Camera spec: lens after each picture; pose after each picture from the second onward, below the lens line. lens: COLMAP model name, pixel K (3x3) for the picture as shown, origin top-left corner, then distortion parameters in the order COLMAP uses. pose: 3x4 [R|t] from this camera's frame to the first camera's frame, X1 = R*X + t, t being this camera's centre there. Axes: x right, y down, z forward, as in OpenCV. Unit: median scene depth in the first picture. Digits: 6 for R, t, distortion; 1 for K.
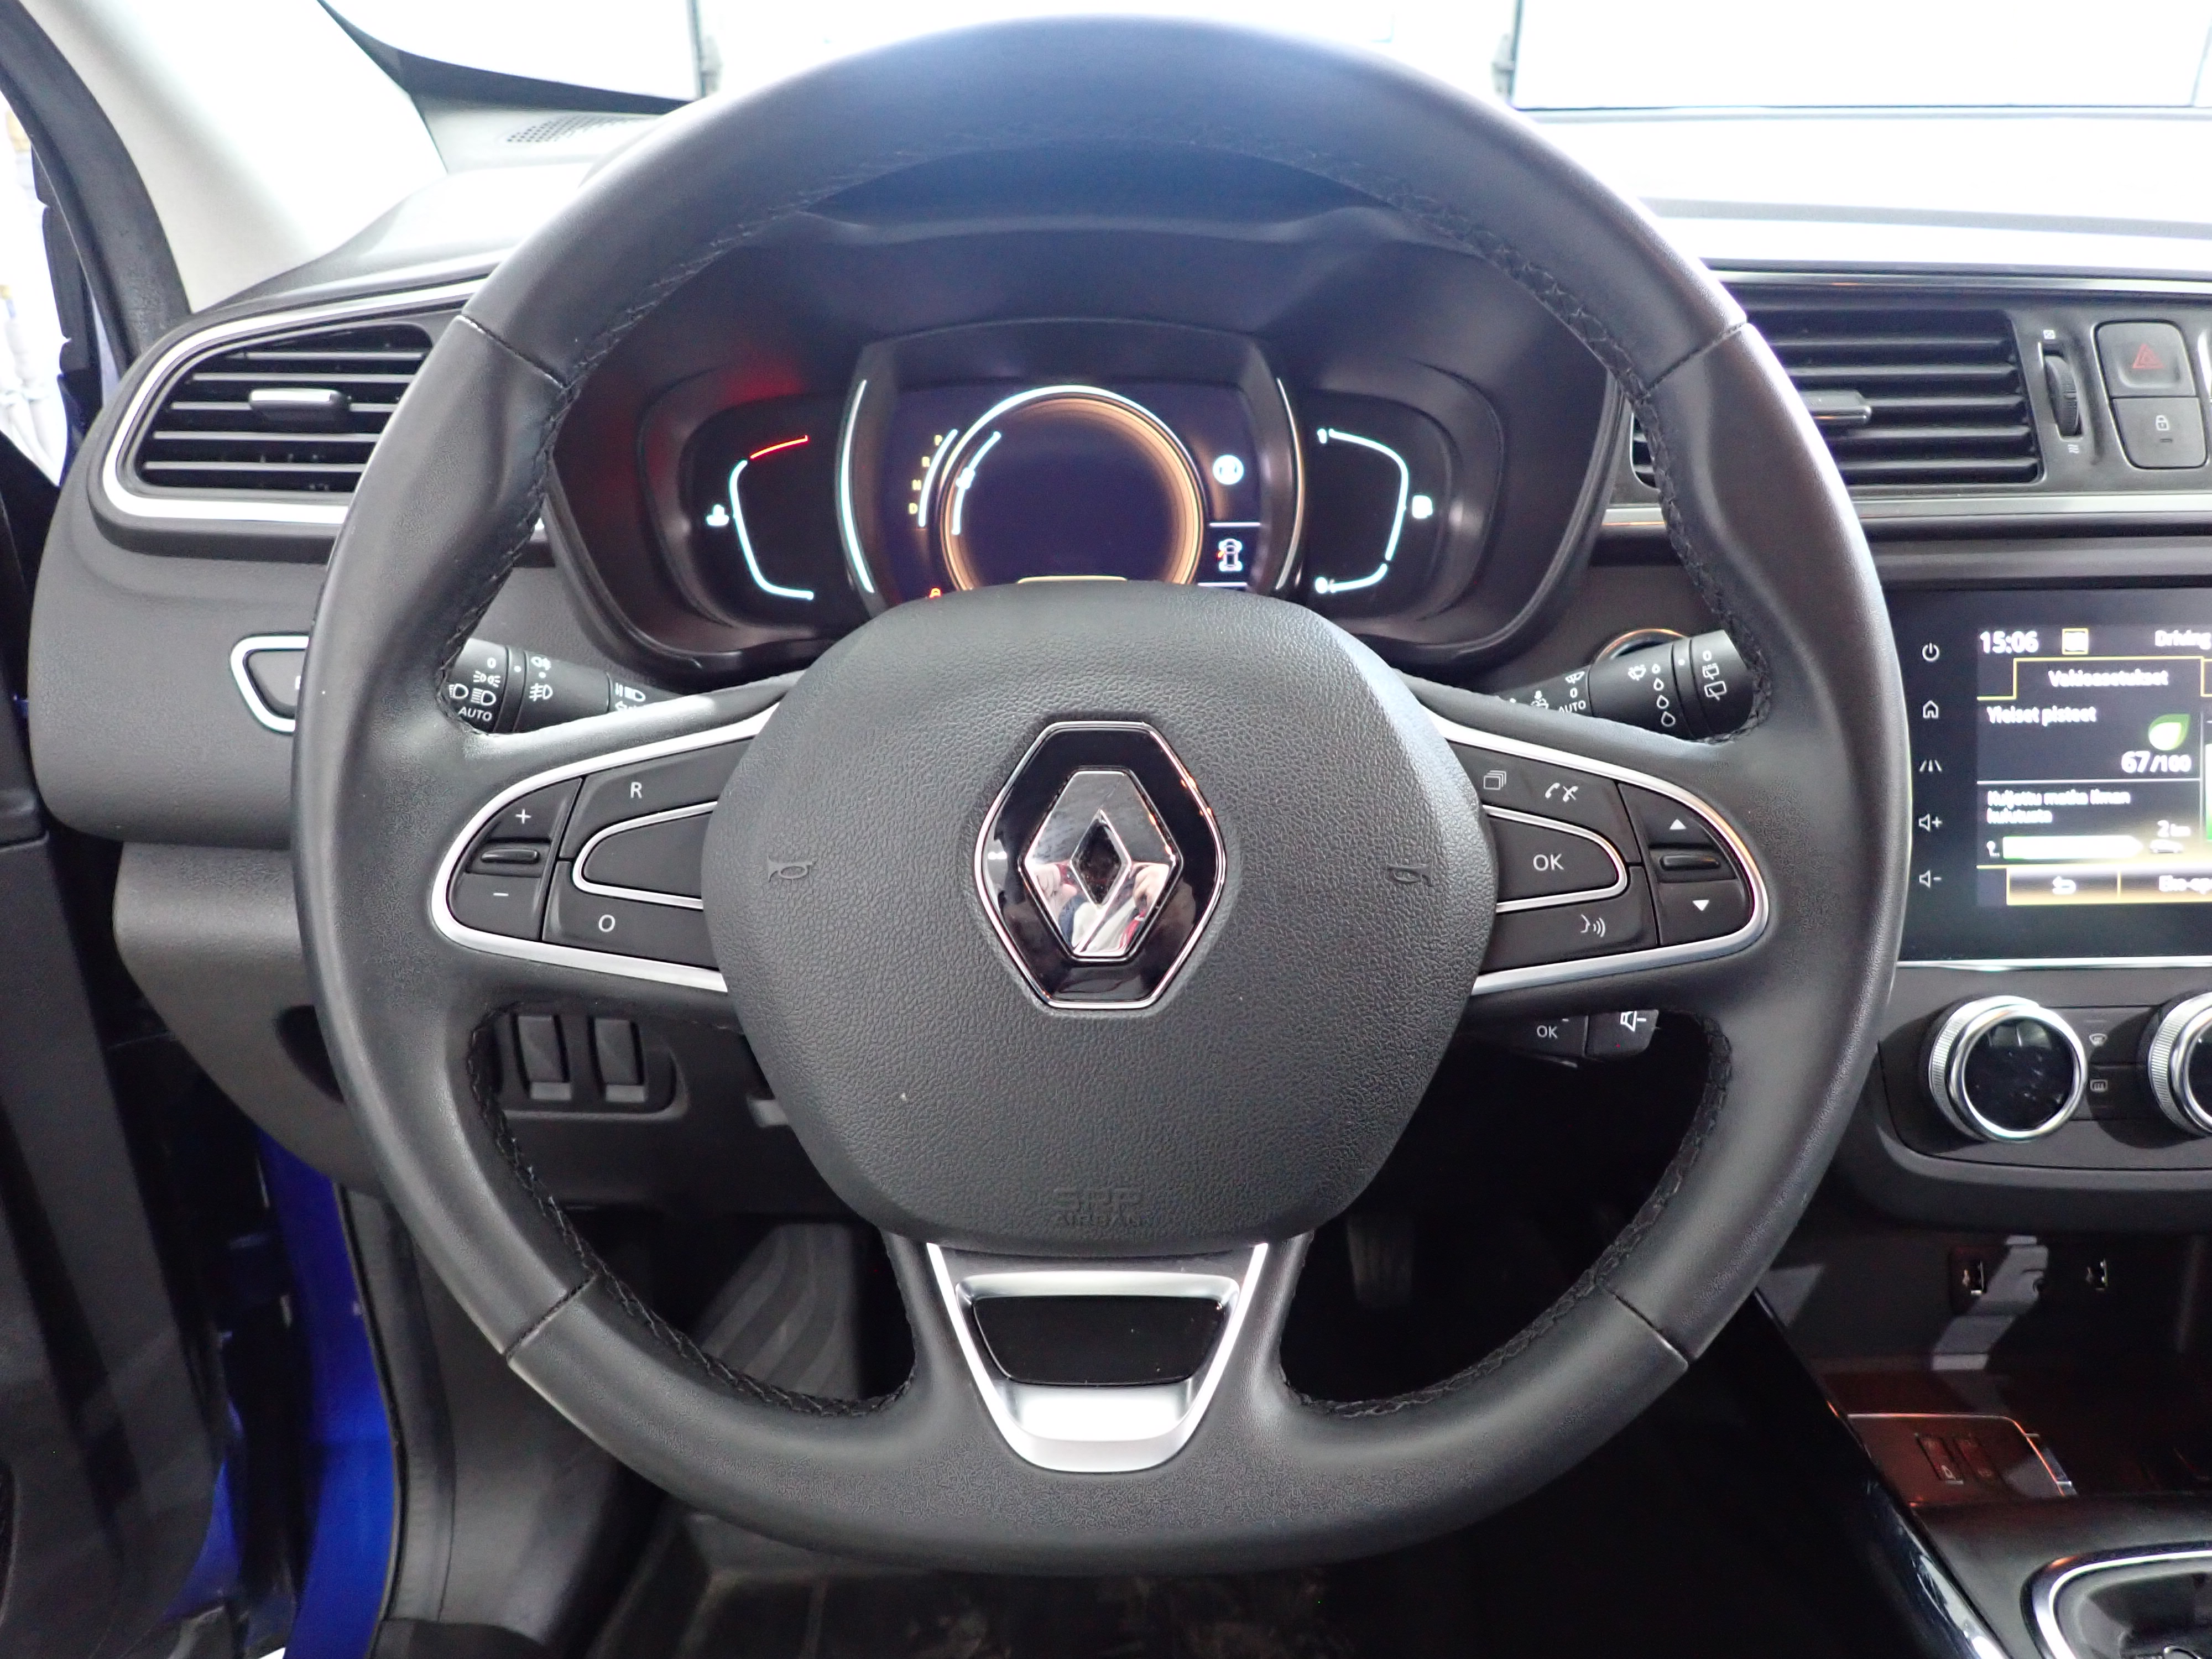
lens RADIAL K [[1623.9, 0, 1103.9], [0, 1623.9, 833.2], [0, 0, 1]] dist [0.000740, -0.011255]
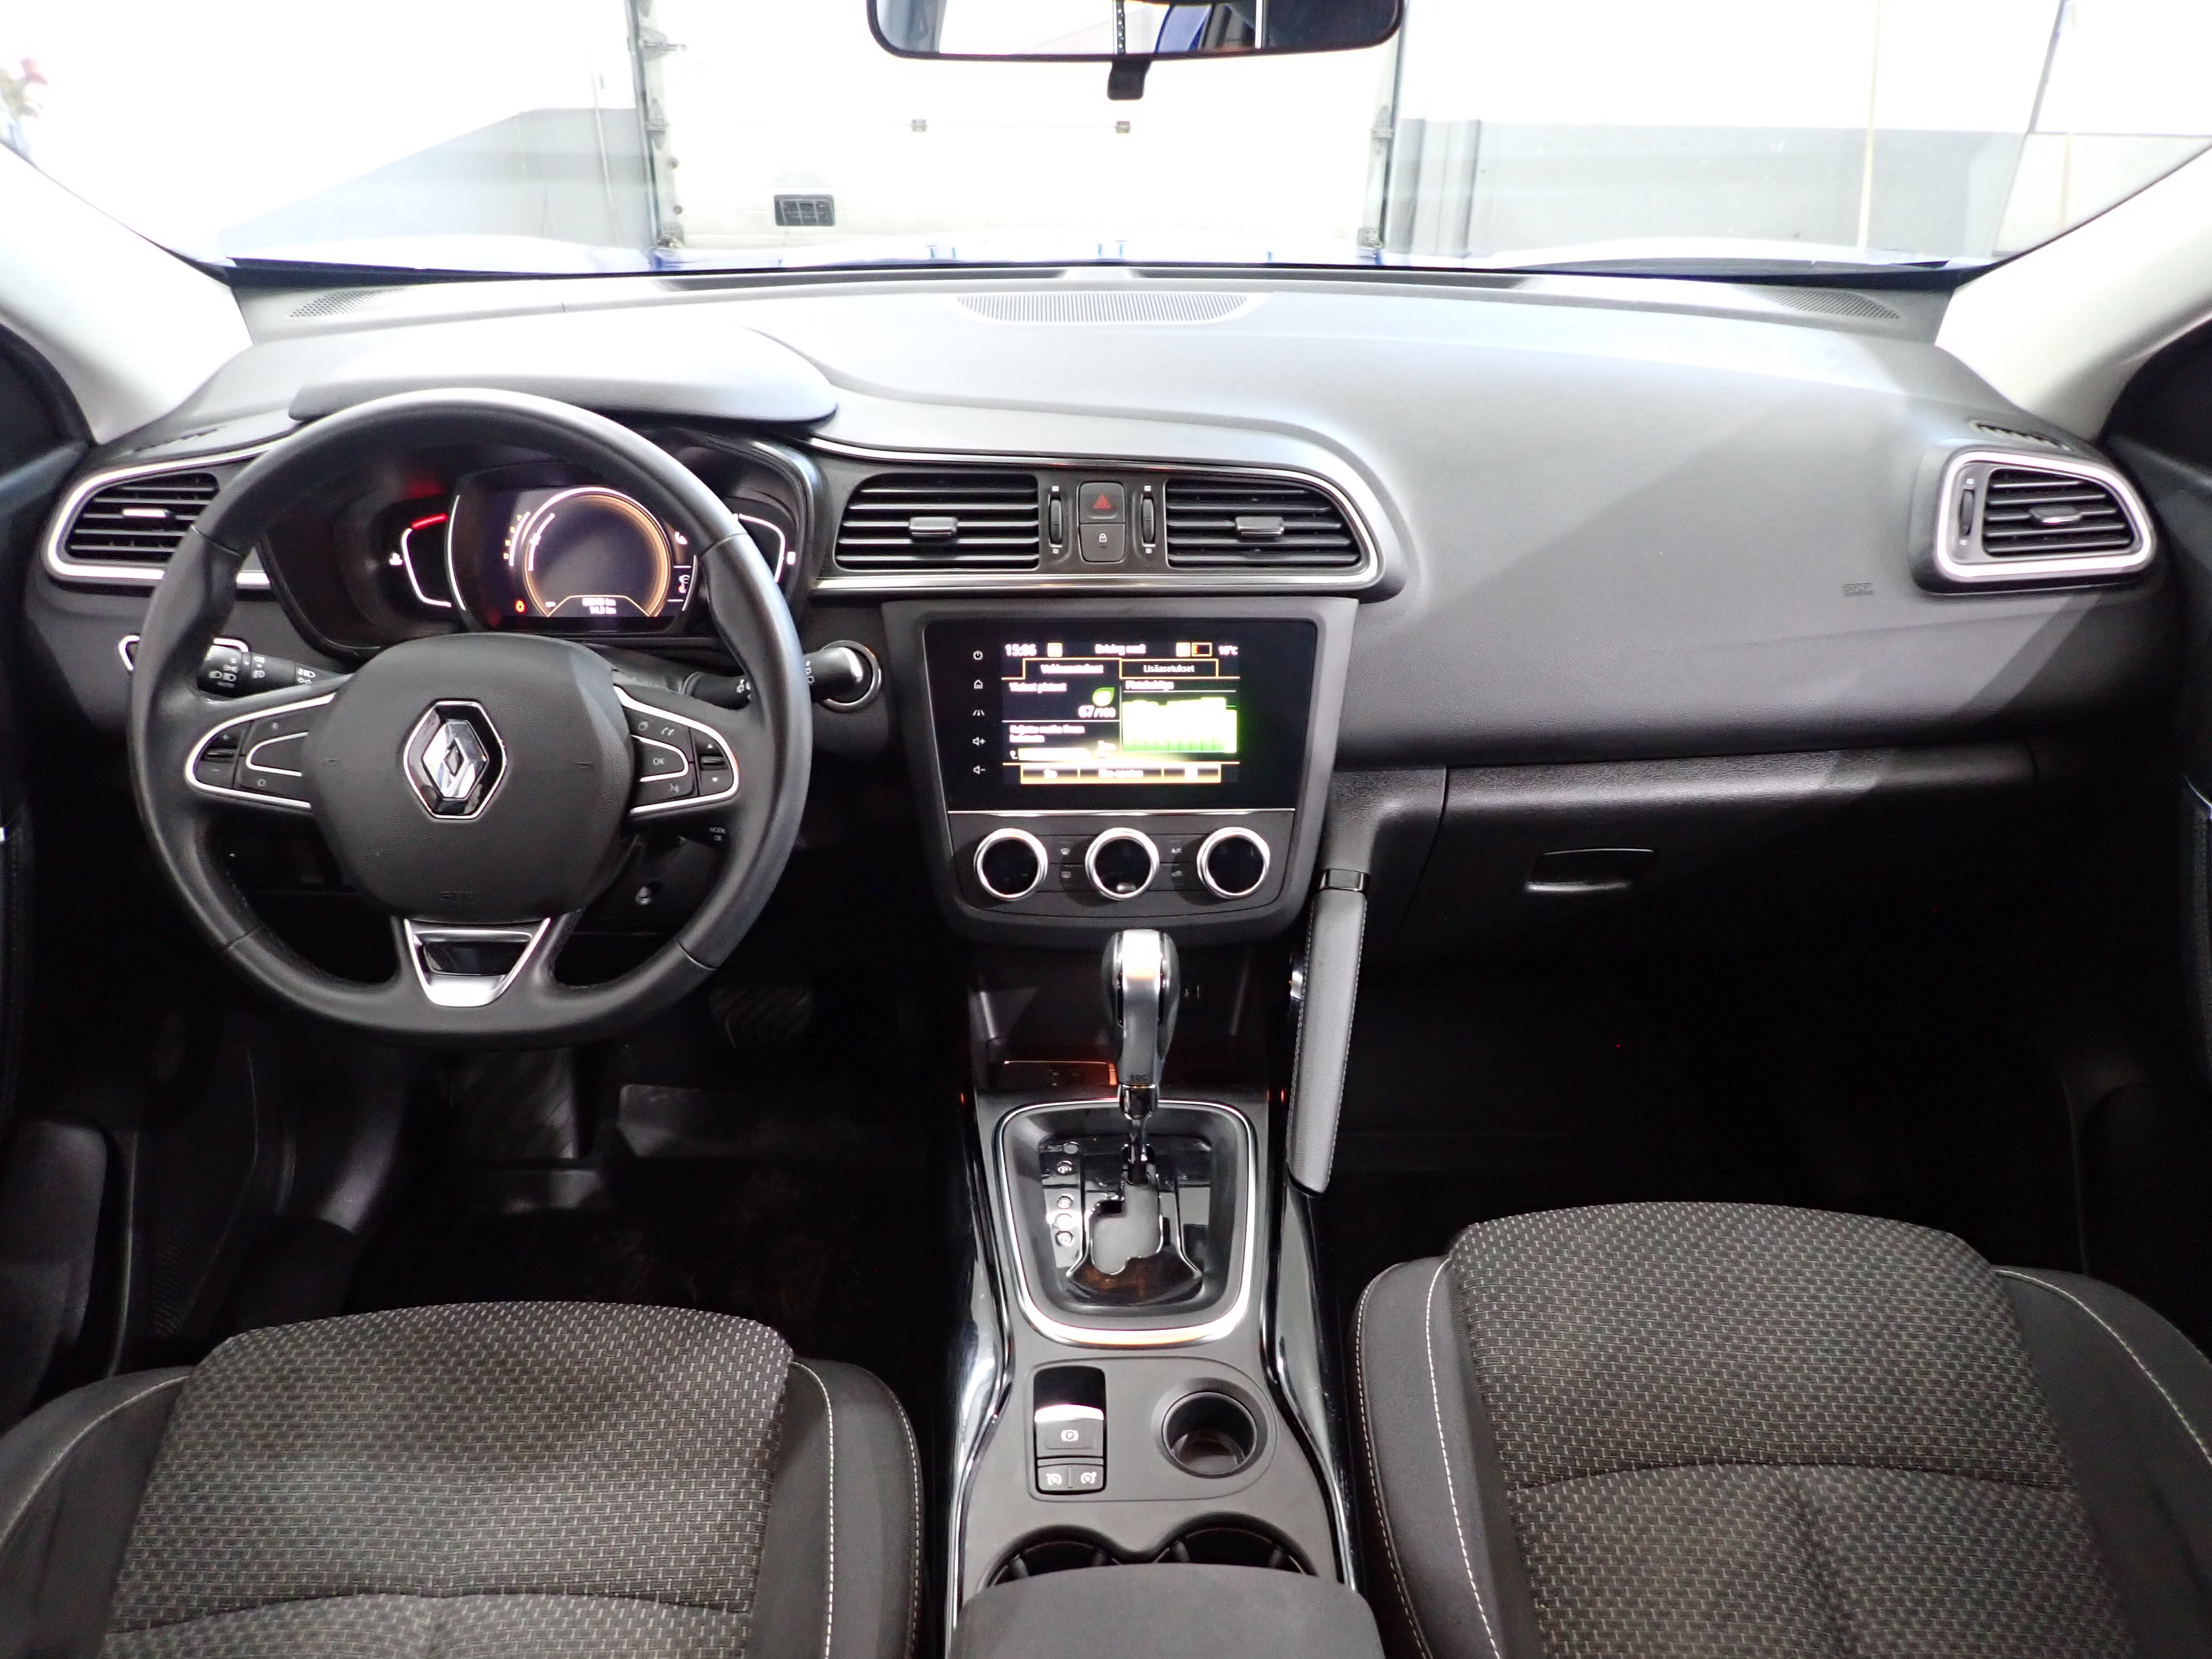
lens RADIAL K [[1623.9, 0, 1108.3], [0, 1623.9, 829.3], [0, 0, 1]] dist [0.000740, -0.011255]
pose [[0.999917, 0.011391, 0.006008, 0.653400], [-0.011795, 0.997326, 0.072130, -0.043884], [-0.005171, -0.072195, 0.997377, -0.983180]]
